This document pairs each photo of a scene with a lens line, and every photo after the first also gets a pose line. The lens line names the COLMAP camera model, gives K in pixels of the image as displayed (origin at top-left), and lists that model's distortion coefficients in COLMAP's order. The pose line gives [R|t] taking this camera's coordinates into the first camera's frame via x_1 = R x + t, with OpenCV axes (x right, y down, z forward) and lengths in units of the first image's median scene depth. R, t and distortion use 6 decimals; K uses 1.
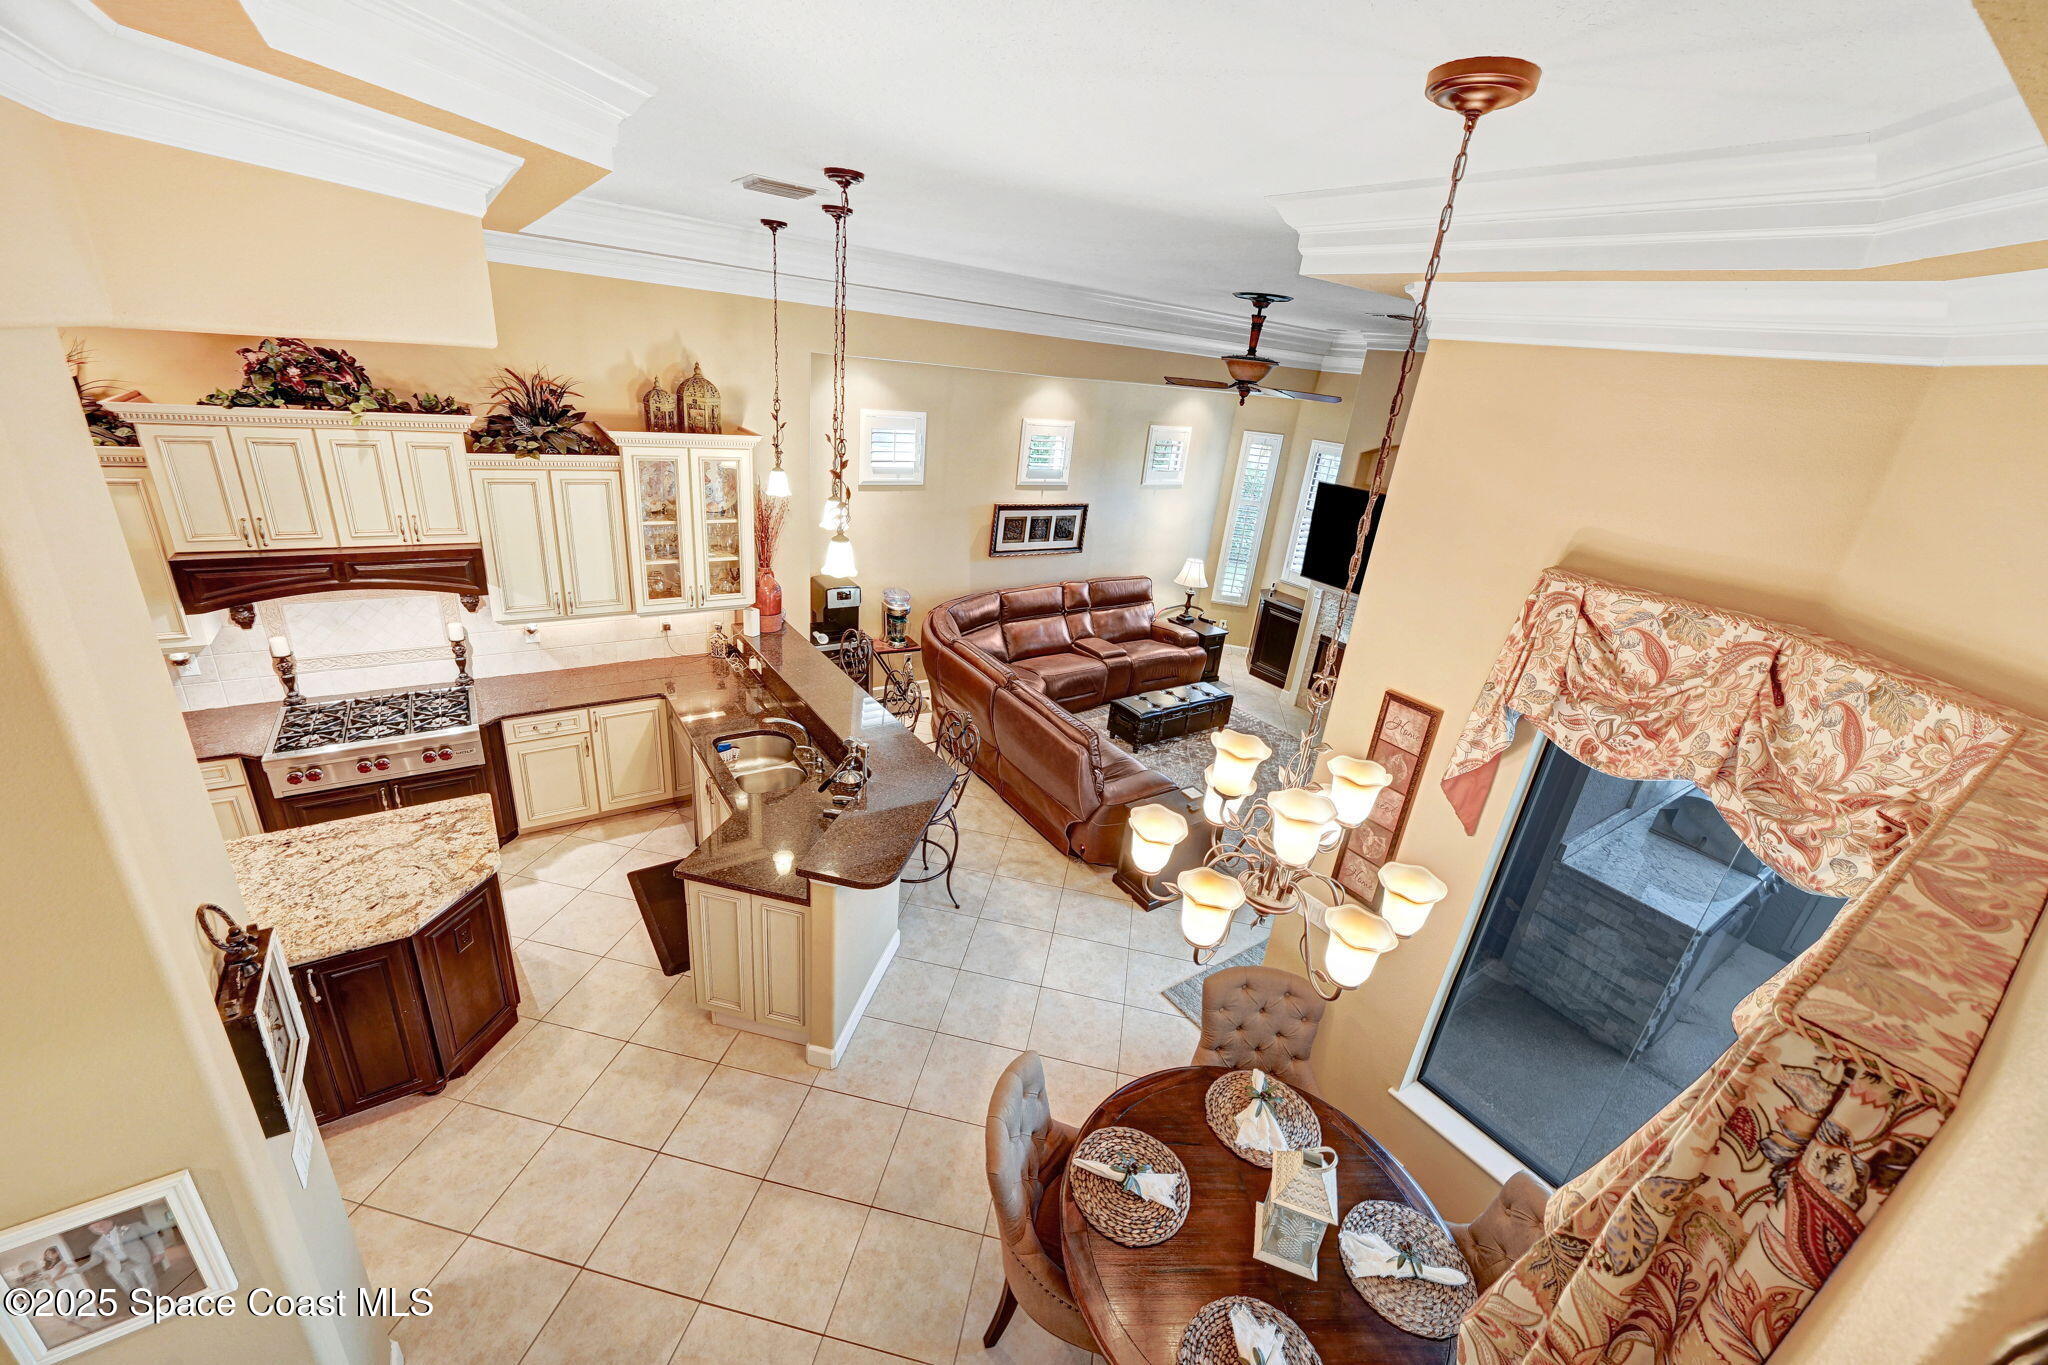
lens RADIAL K [[770.9, 0, 1046.4], [0, 770.9, 715.3], [0, 0, 1]] dist [0.002762, 0.000605]
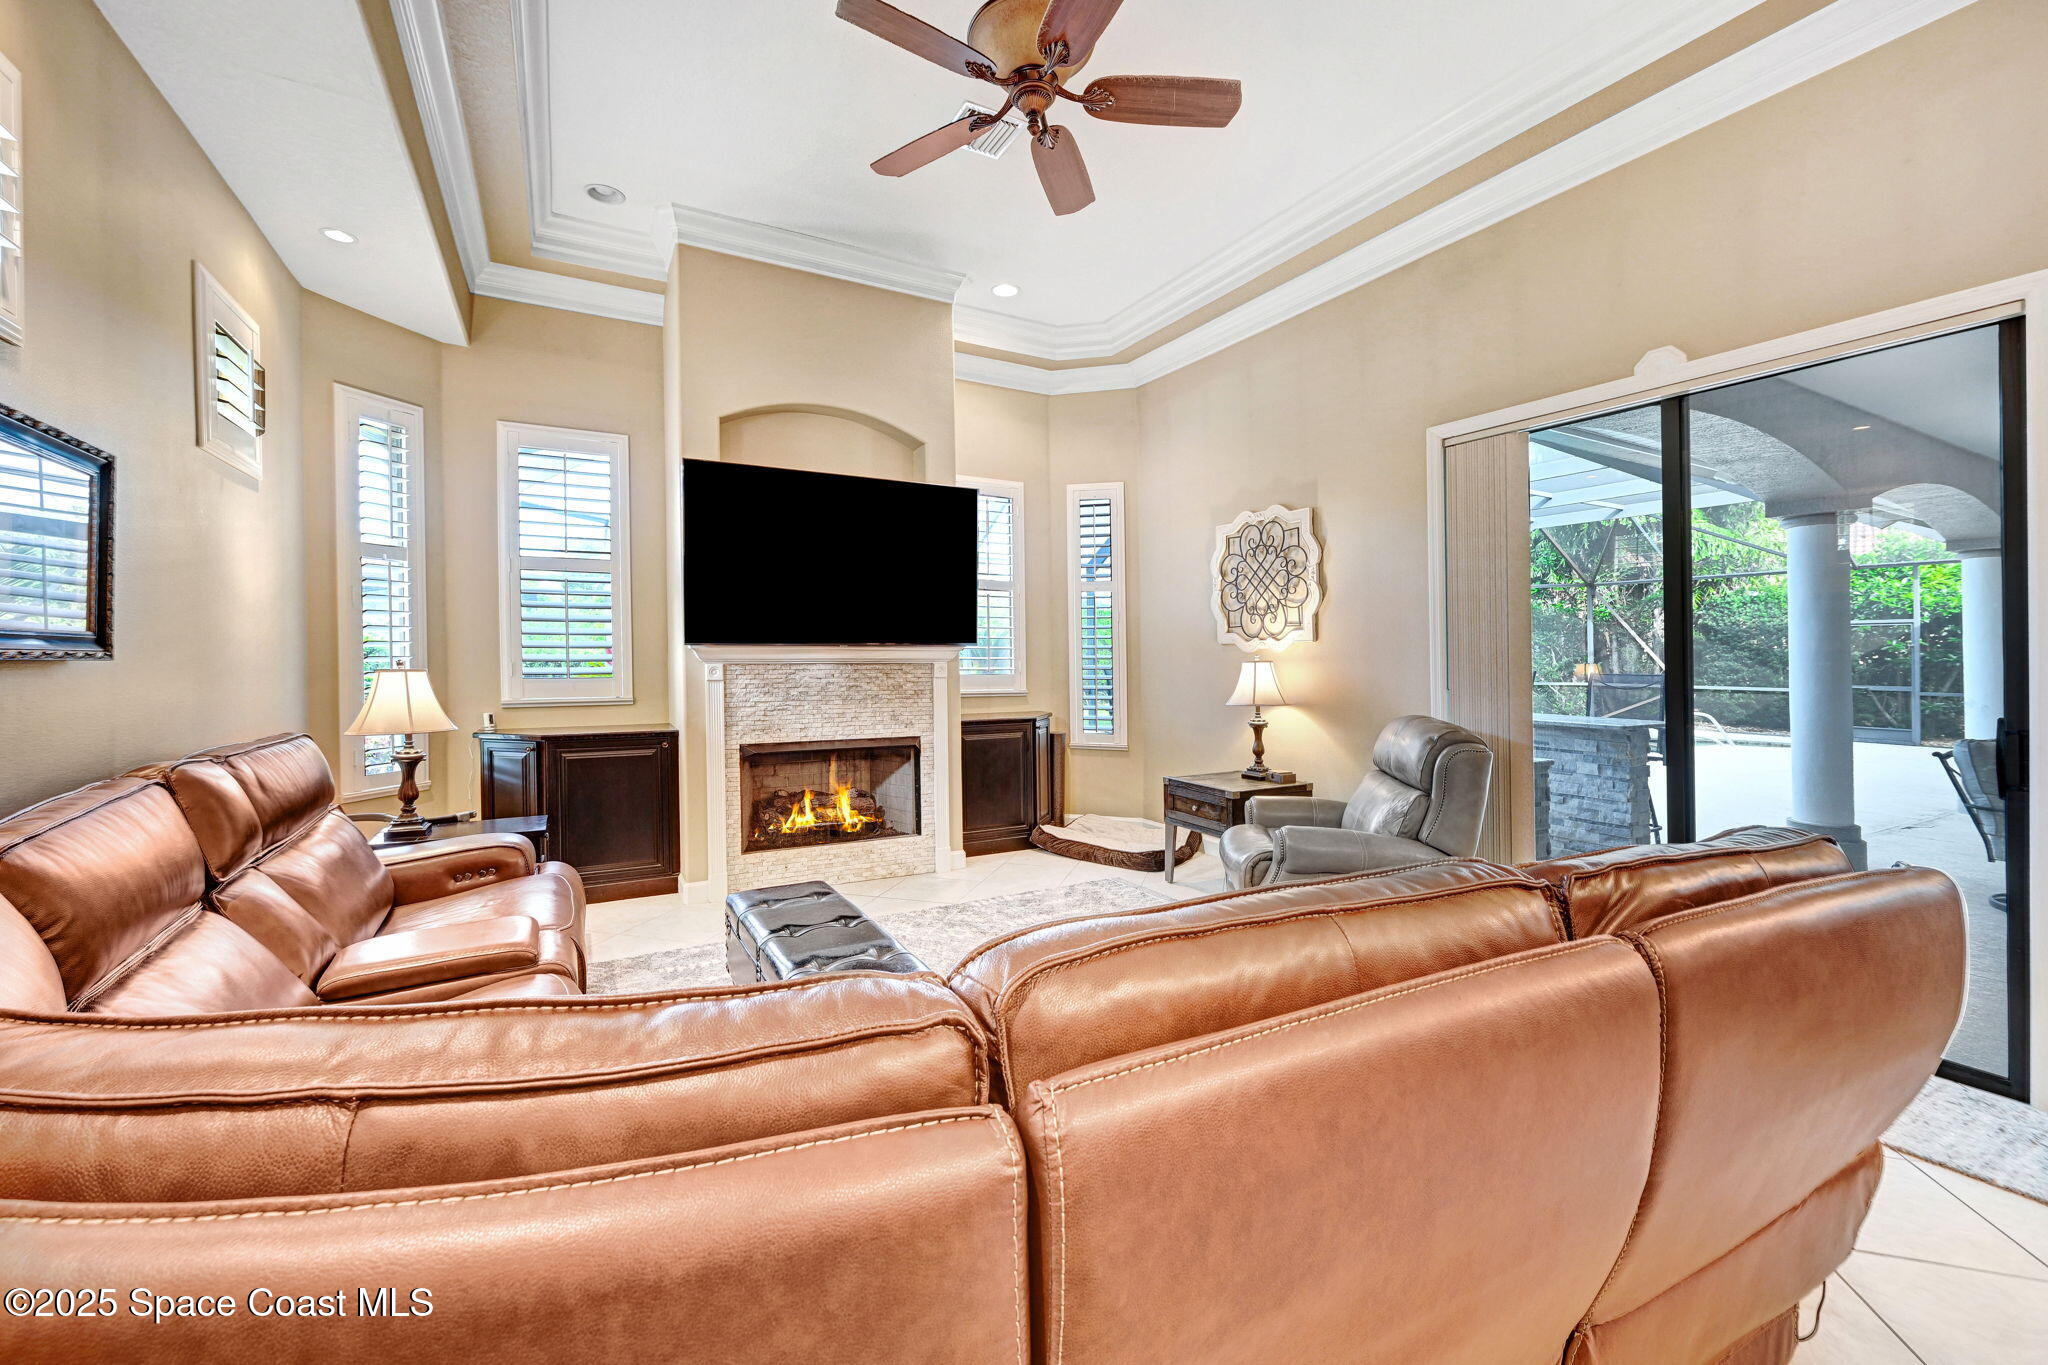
lens RADIAL K [[807.3, 0, 992.1], [0, 807.3, 653.7], [0, 0, 1]] dist [0.002585, 0.000115]
pose [[0.135270, -0.112594, 0.984391, -0.273467], [0.422191, 0.905363, 0.045540, -0.182371], [-0.896358, 0.409440, 0.170004, 1.197408]]
